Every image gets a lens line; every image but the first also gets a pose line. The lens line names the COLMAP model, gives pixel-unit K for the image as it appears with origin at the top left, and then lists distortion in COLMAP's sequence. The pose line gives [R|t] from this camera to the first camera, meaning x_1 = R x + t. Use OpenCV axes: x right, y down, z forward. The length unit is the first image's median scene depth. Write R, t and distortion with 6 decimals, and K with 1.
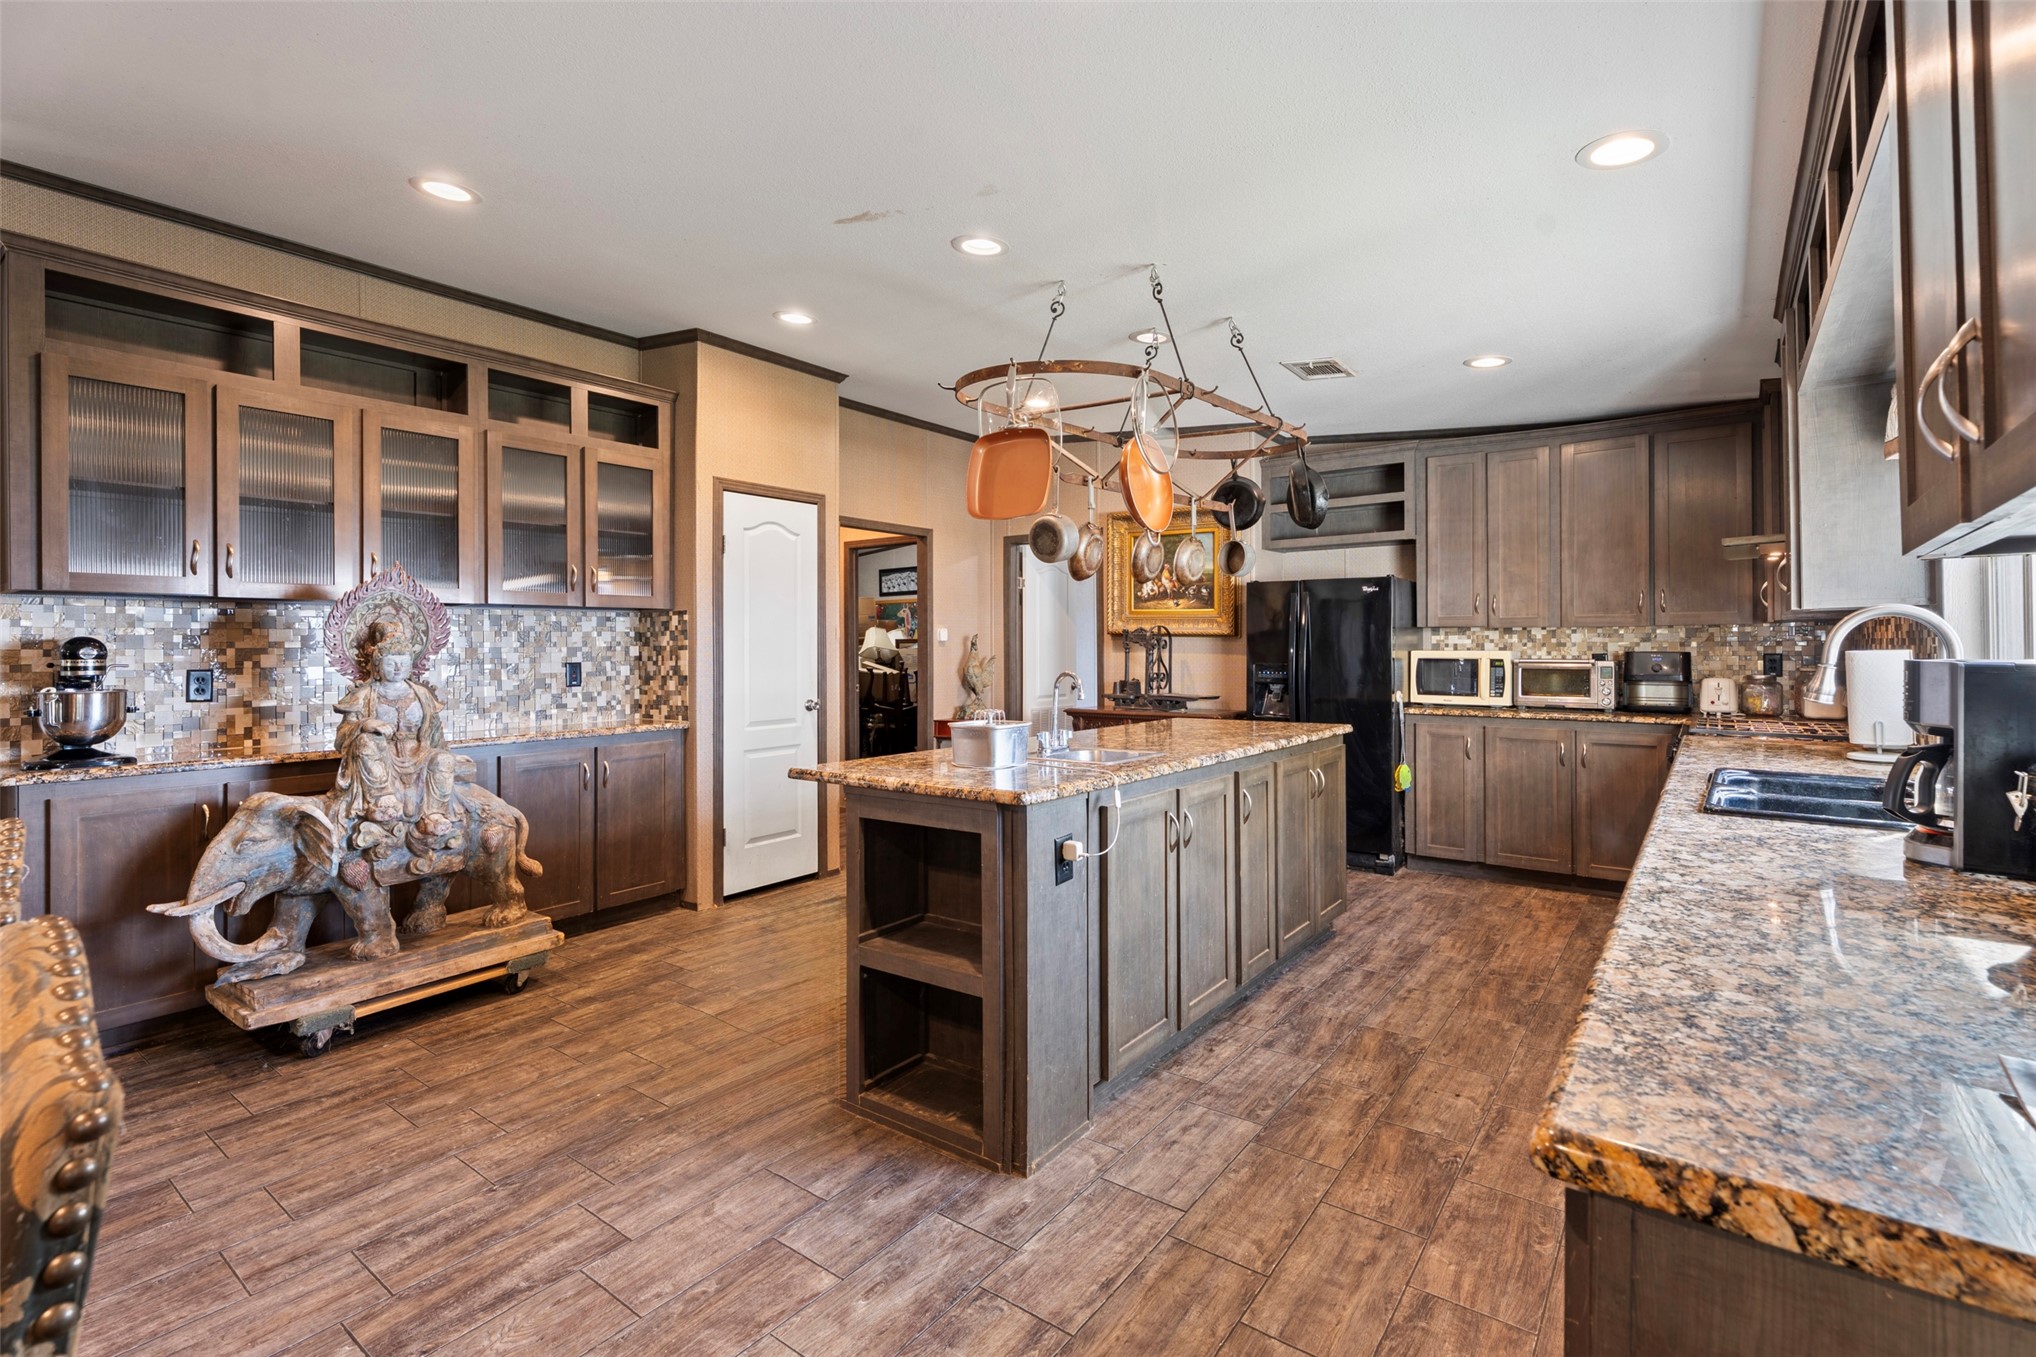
lens RADIAL K [[916.4, 0, 1017.6], [0, 916.4, 636.1], [0, 0, 1]] dist [0.002357, -0.000145]
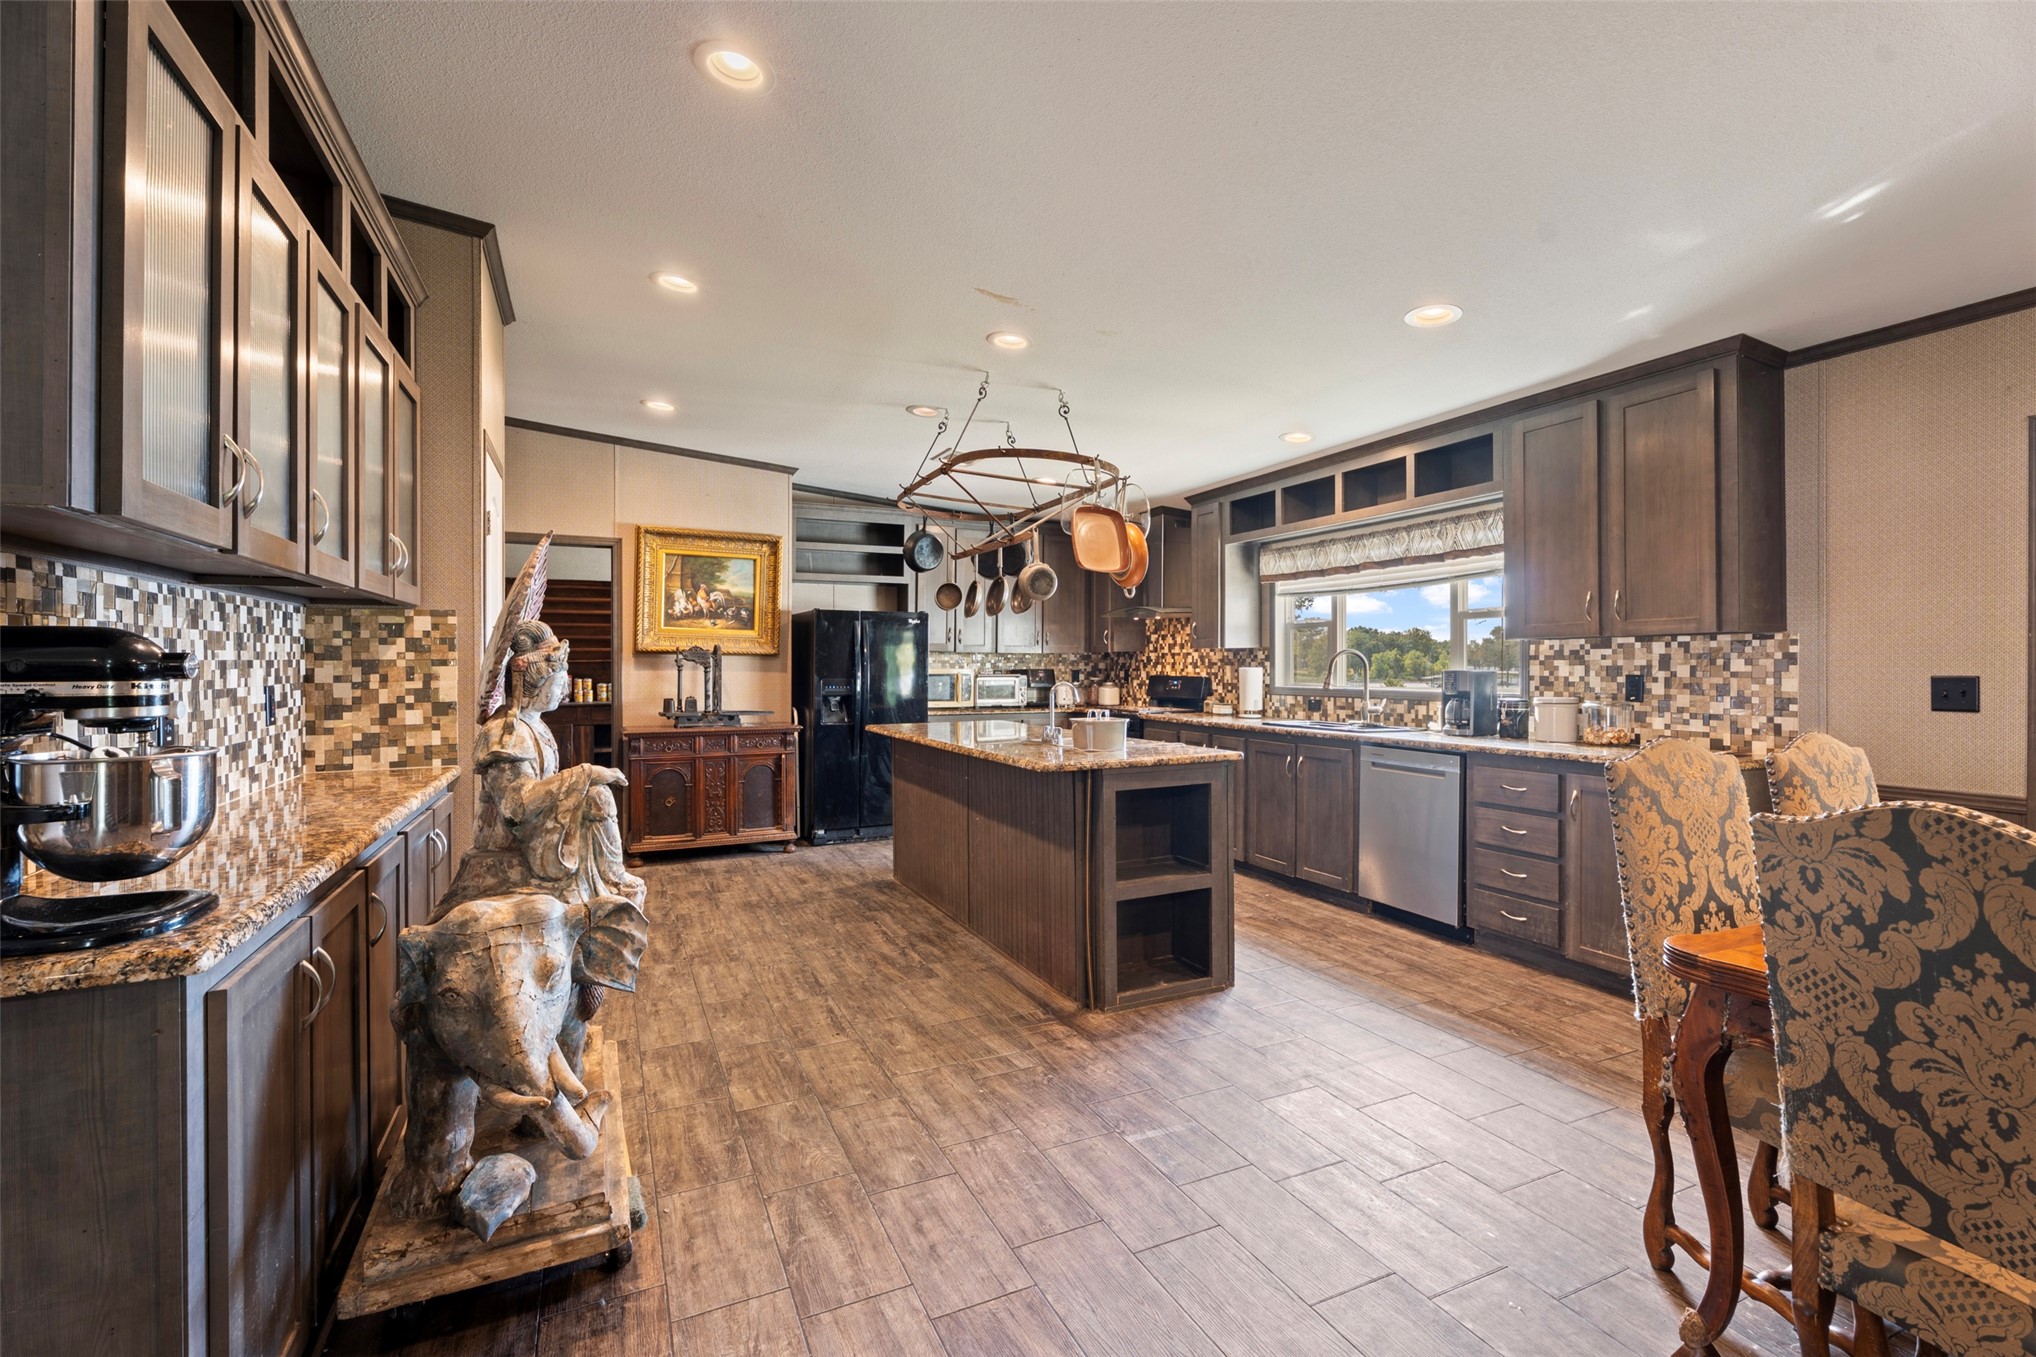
lens RADIAL K [[919.8, 0, 1021.8], [0, 919.8, 666.3], [0, 0, 1]] dist [0.000503, 0.000018]
pose [[0.469282, 0.003620, 0.883041, -0.784808], [-0.012809, 0.999914, 0.002708, 0.007807], [-0.882955, -0.012581, 0.469288, 0.273647]]
